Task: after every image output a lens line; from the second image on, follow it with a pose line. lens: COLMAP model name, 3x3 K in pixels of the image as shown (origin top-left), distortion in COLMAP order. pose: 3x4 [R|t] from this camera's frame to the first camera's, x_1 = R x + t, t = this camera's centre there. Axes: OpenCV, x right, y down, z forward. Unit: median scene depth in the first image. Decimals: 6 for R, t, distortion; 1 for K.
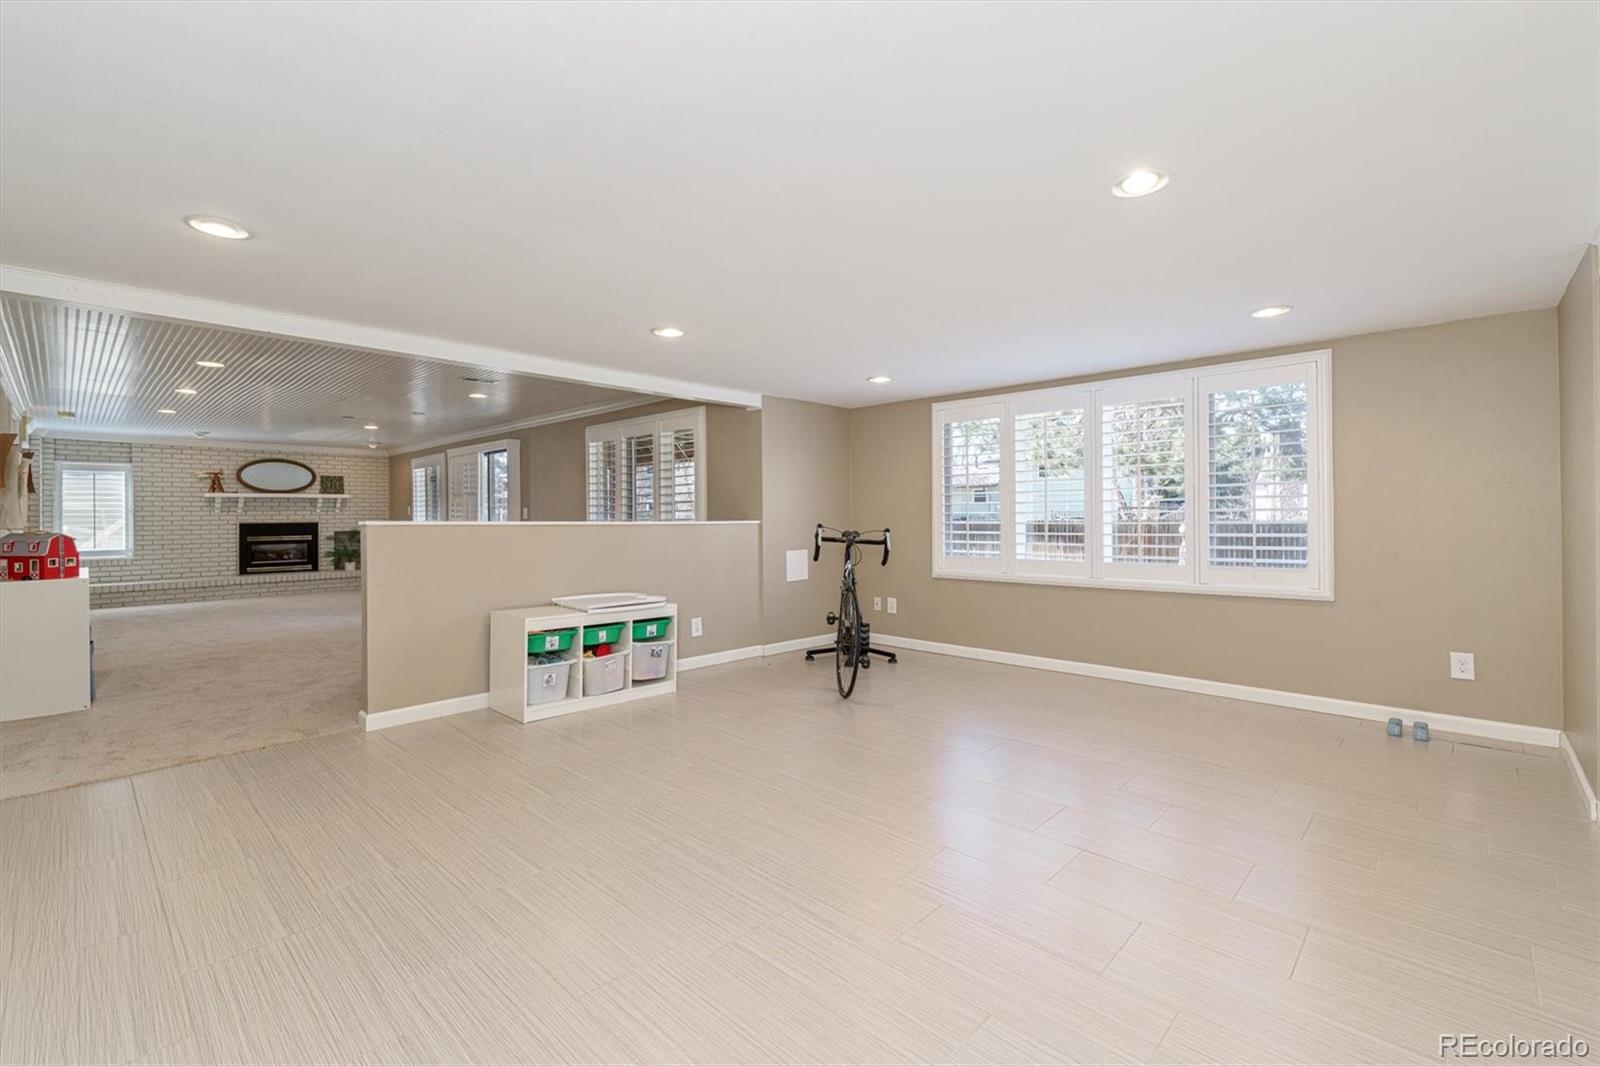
lens RADIAL K [[704.8, 0, 803.5], [0, 704.8, 525.1], [0, 0, 1]] dist [-0.000809, 0.000547]
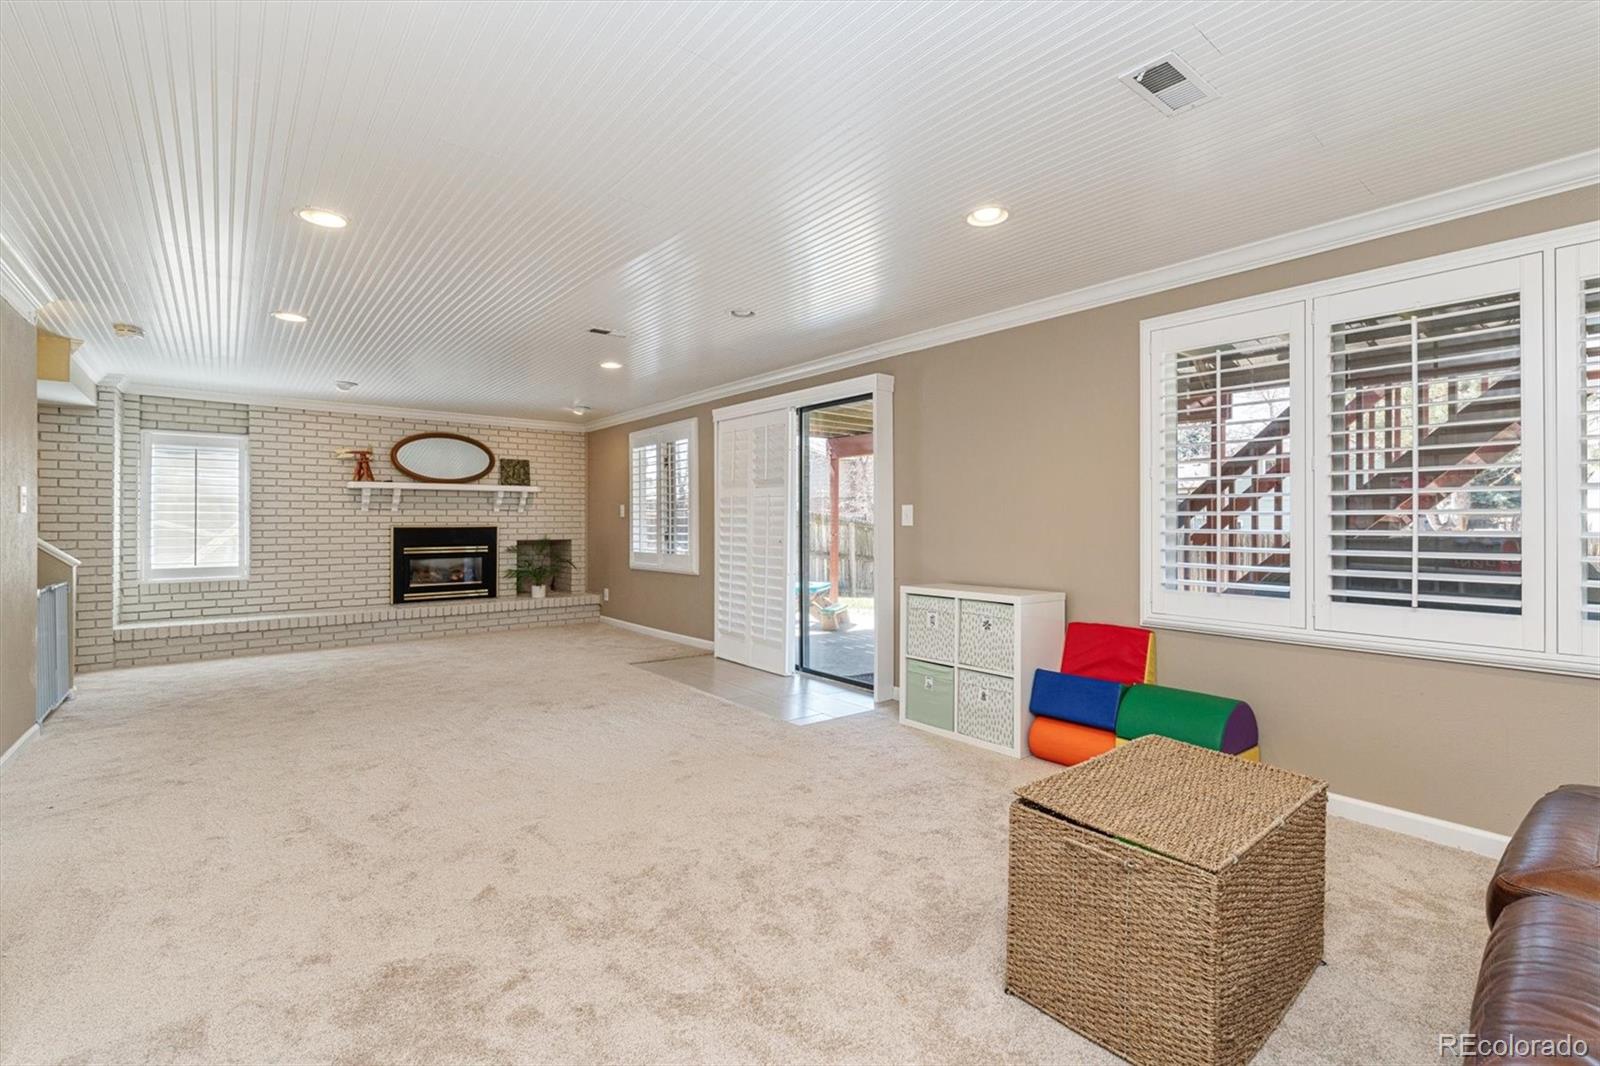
lens RADIAL K [[704.8, 0, 792.3], [0, 704.8, 529.0], [0, 0, 1]] dist [-0.000809, 0.000547]
pose [[0.991920, 0.008614, -0.126571, -0.337213], [-0.008978, 0.999957, -0.002306, -0.002940], [0.126545, 0.003424, 0.991955, 0.379896]]
